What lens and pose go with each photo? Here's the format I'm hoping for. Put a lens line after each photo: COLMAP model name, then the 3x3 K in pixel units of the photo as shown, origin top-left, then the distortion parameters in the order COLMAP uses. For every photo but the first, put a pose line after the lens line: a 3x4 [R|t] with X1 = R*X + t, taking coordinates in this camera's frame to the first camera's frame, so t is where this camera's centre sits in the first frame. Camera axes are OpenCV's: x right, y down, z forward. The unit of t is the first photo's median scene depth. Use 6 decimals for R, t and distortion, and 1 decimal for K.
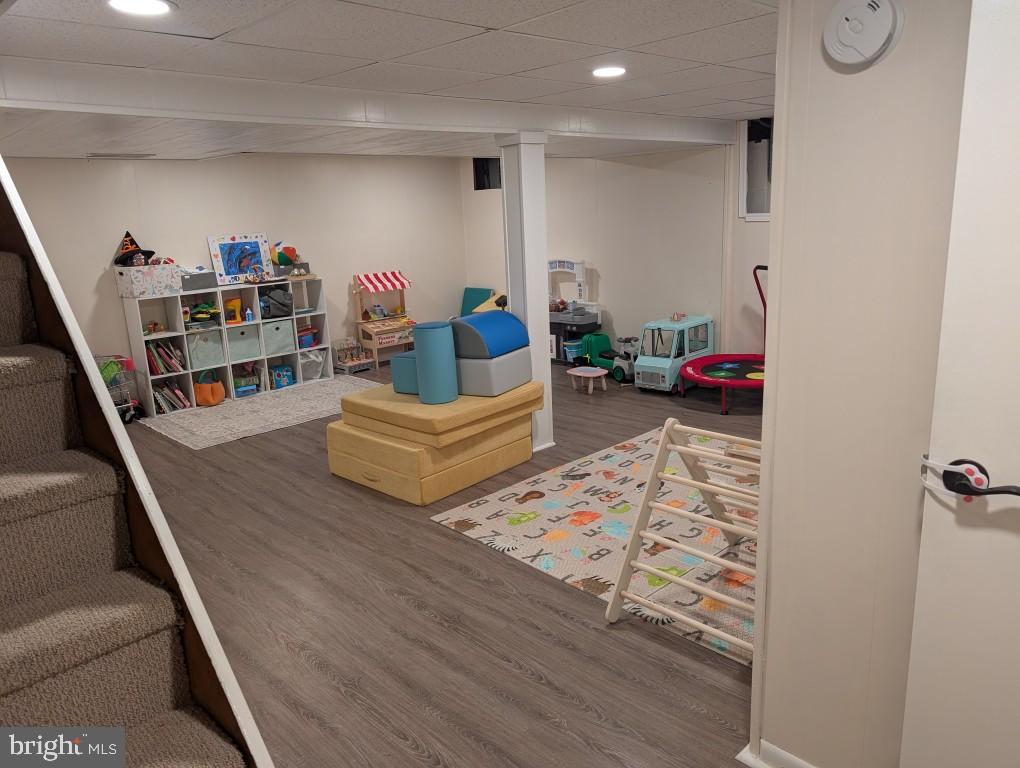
lens RADIAL K [[726.1, 0, 510.0], [0, 726.1, 384.0], [0, 0, 1]] dist [0.011742, -0.000406]
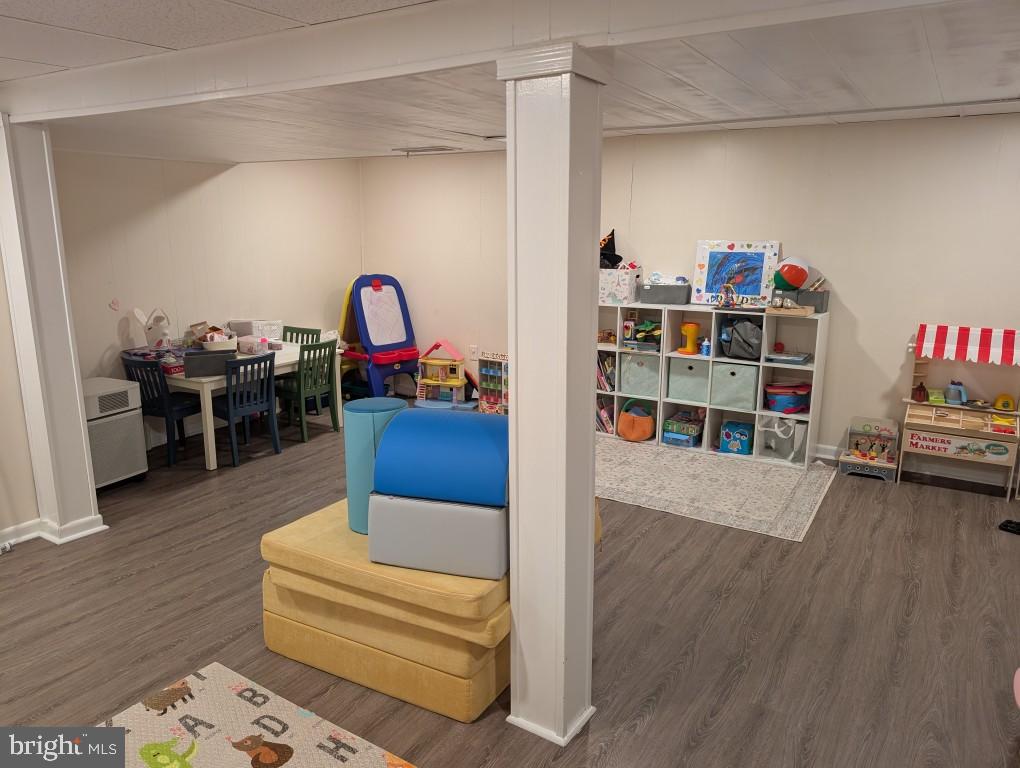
lens RADIAL K [[726.1, 0, 510.0], [0, 726.1, 384.0], [0, 0, 1]] dist [0.011742, -0.000406]
pose [[0.240994, 0.251851, -0.937280, 0.315486], [-0.241412, 0.950945, 0.193451, -0.156396], [0.940022, 0.179650, 0.289972, 0.596783]]
